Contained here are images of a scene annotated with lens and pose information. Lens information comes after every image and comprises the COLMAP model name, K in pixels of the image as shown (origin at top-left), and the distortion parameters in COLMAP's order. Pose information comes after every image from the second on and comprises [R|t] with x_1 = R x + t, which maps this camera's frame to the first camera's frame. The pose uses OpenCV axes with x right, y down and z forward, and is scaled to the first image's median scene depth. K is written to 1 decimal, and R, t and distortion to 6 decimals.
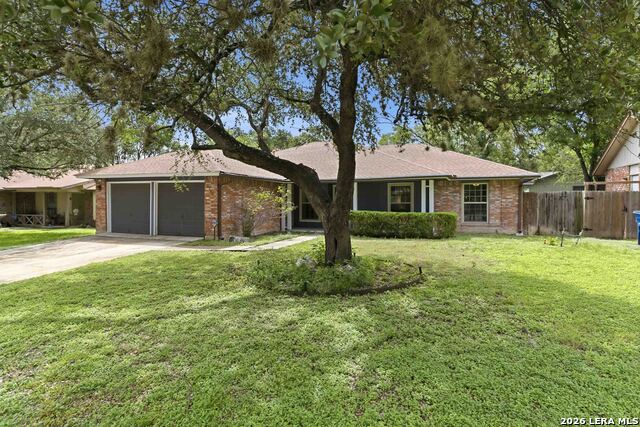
lens RADIAL K [[238.9, 0, 325.4], [0, 238.9, 211.2], [0, 0, 1]] dist [-0.002930, -0.000163]
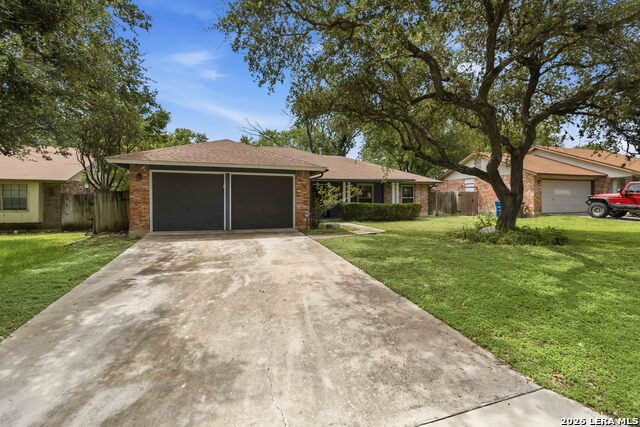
lens RADIAL K [[201.0, 0, 281.8], [0, 201.0, 207.0], [0, 0, 1]] dist [-0.002096, -0.000038]
pose [[0.897058, -0.016963, 0.441586, -0.810442], [0.018261, 0.999832, 0.001311, 0.012120], [-0.441535, 0.006888, 0.897218, 0.182371]]
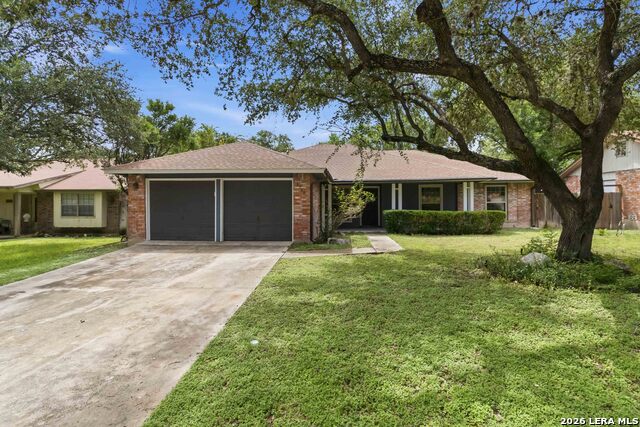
lens RADIAL K [[225.2, 0, 316.4], [0, 225.2, 212.2], [0, 0, 1]] dist [-0.004513, -0.000147]
pose [[0.977448, -0.014185, 0.210701, -0.505248], [0.014798, 0.999890, -0.001332, 0.001963], [-0.210659, 0.004420, 0.977550, 0.123034]]
